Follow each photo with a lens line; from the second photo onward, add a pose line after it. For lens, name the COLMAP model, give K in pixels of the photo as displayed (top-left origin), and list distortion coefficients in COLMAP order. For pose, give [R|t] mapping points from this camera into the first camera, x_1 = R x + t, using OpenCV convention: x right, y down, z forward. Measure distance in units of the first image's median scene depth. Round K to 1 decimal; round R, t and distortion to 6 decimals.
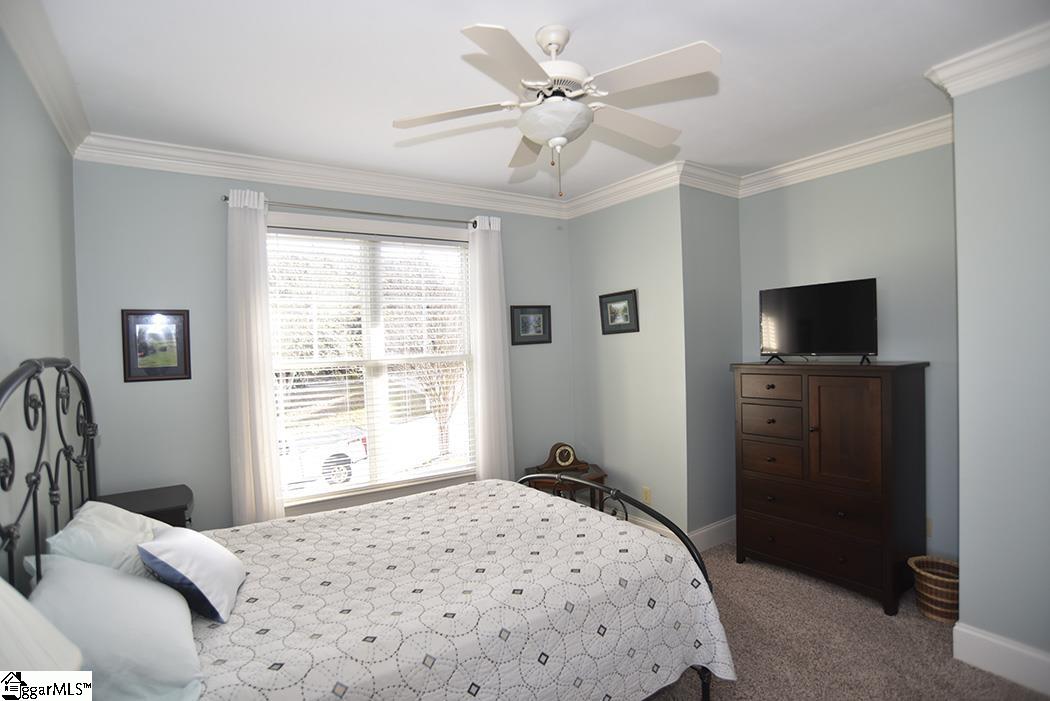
lens RADIAL K [[530.8, 0, 526.4], [0, 530.8, 353.0], [0, 0, 1]] dist [-0.044183, 0.003714]
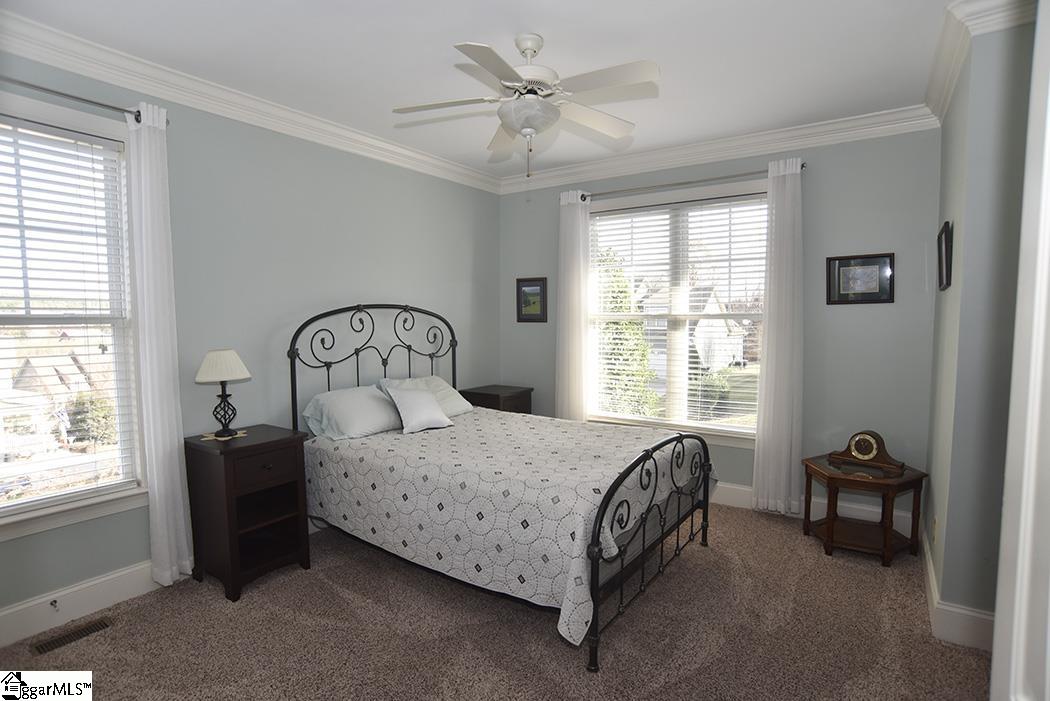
lens RADIAL K [[530.8, 0, 529.7], [0, 530.8, 352.3], [0, 0, 1]] dist [-0.044183, 0.003714]
pose [[0.389248, 0.094863, -0.916235, 0.620093], [-0.025566, 0.995412, 0.092200, -0.004514], [0.920778, -0.012464, 0.389888, 0.265151]]
